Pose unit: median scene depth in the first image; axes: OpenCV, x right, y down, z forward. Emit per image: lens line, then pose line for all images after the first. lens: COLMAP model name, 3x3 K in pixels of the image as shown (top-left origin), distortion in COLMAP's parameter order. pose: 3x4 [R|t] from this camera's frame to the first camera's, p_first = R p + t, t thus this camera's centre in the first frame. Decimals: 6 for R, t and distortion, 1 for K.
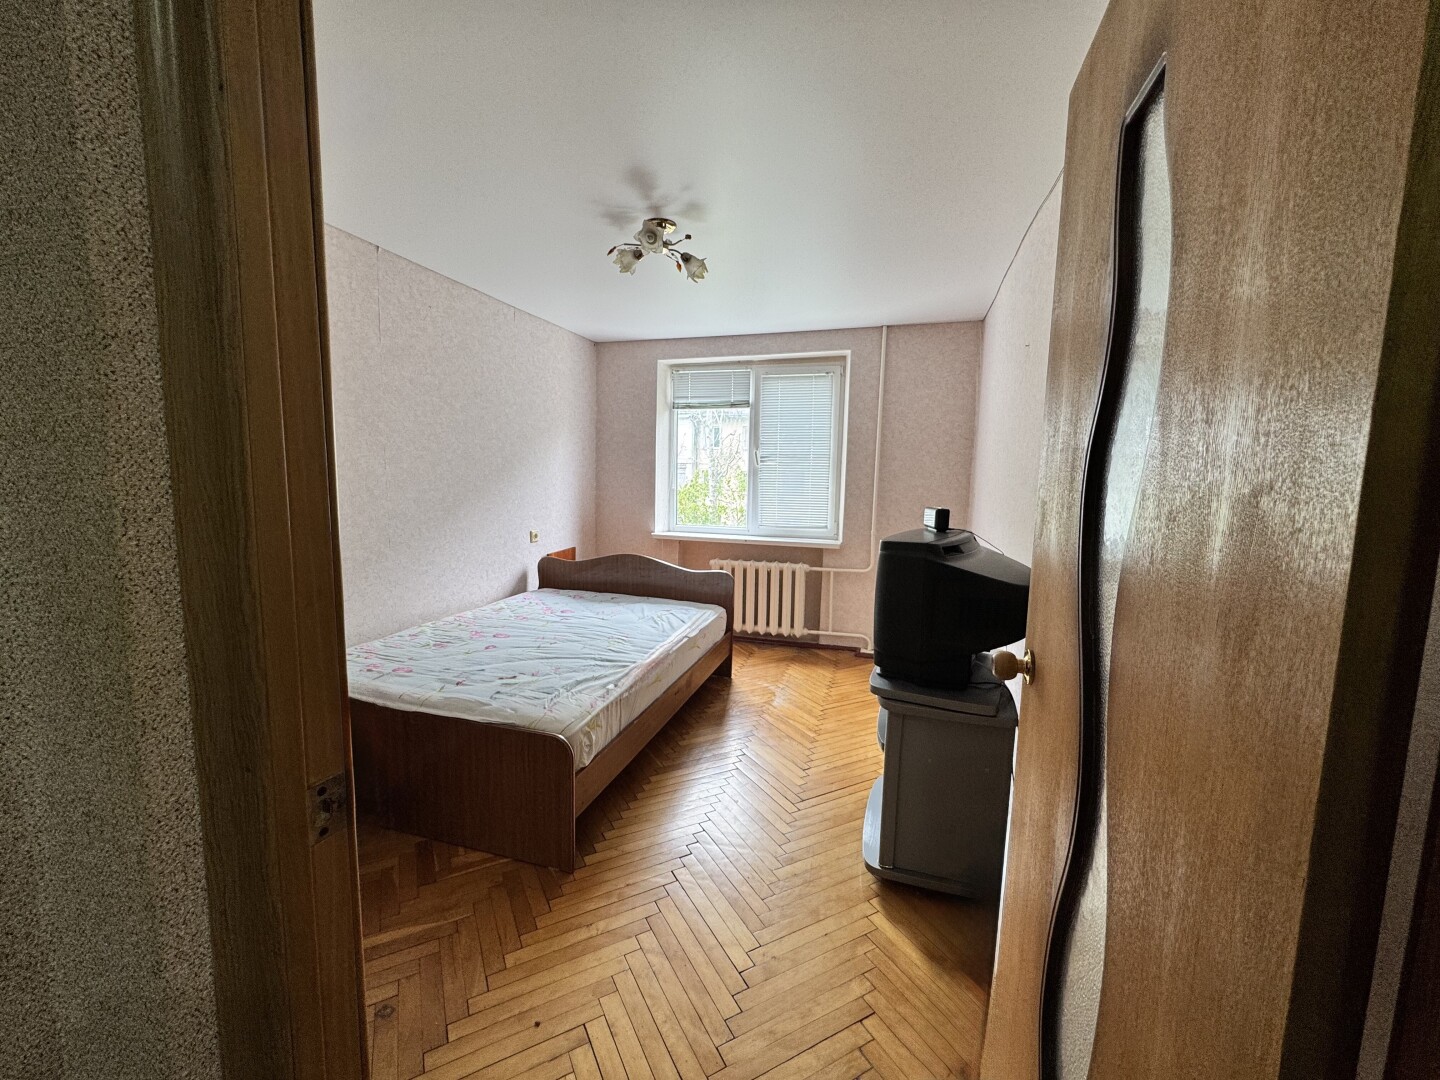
lens RADIAL K [[573.4, 0, 723.1], [0, 573.4, 536.6], [0, 0, 1]] dist [-0.003796, -0.000506]
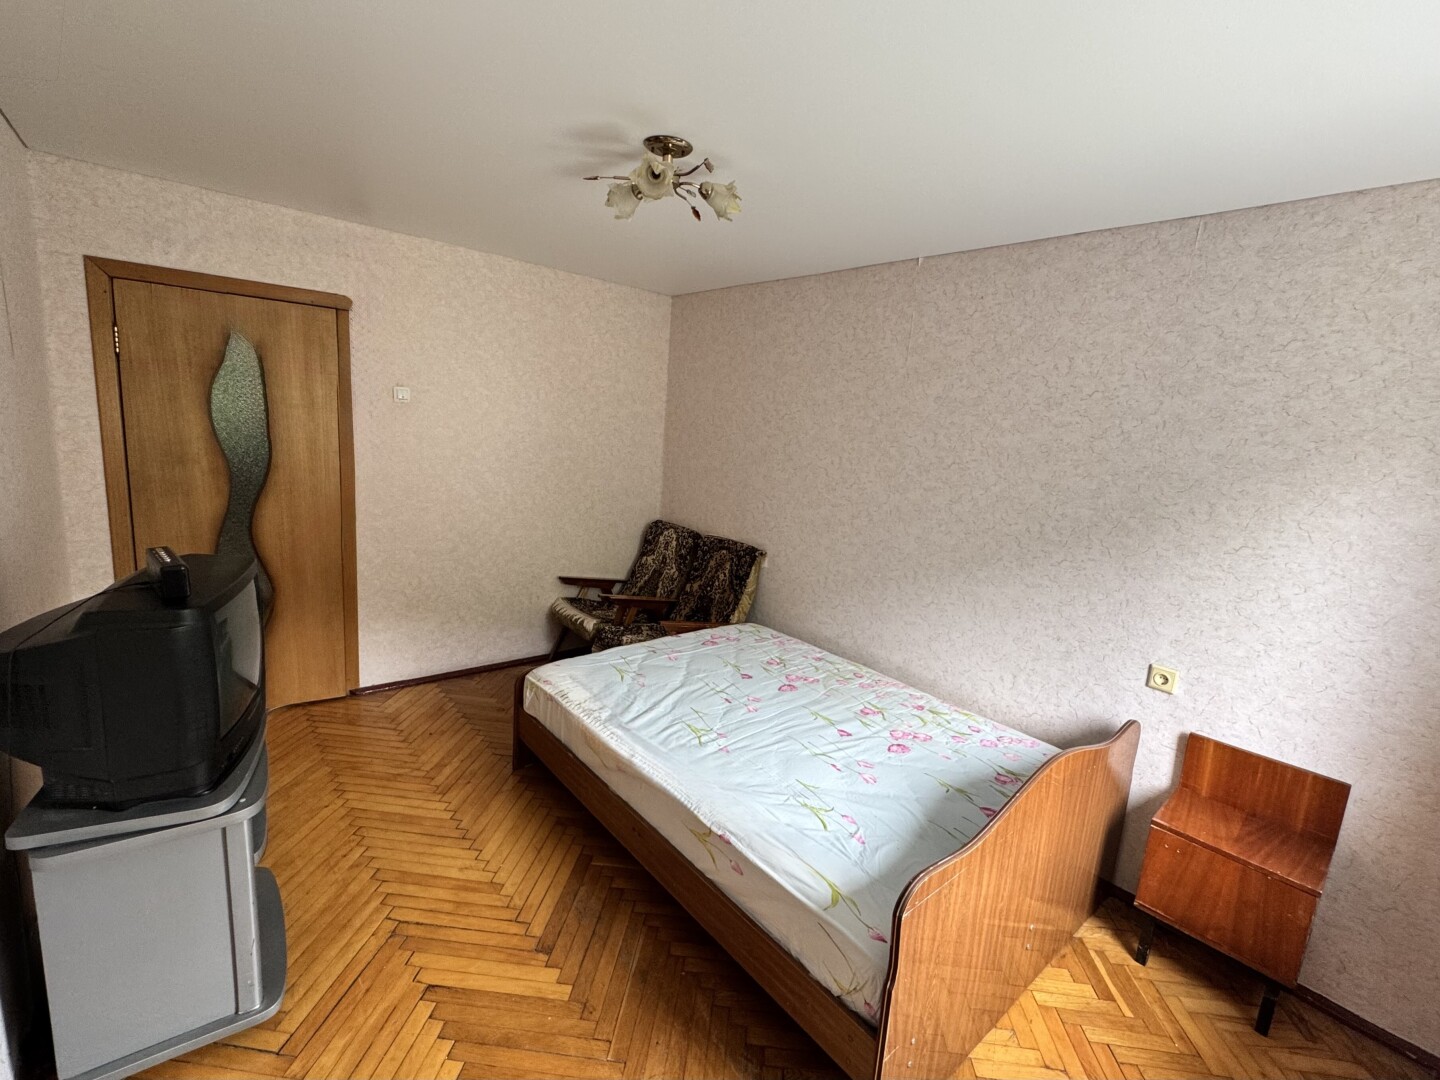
lens RADIAL K [[649.1, 0, 720.0], [0, 649.1, 540.0], [0, 0, 1]] dist [0.000607, -0.000059]
pose [[-0.542904, 0.088830, -0.835084, 0.445243], [-0.183261, 0.957893, 0.221035, -0.227806], [0.819555, 0.273039, -0.503764, 1.285600]]
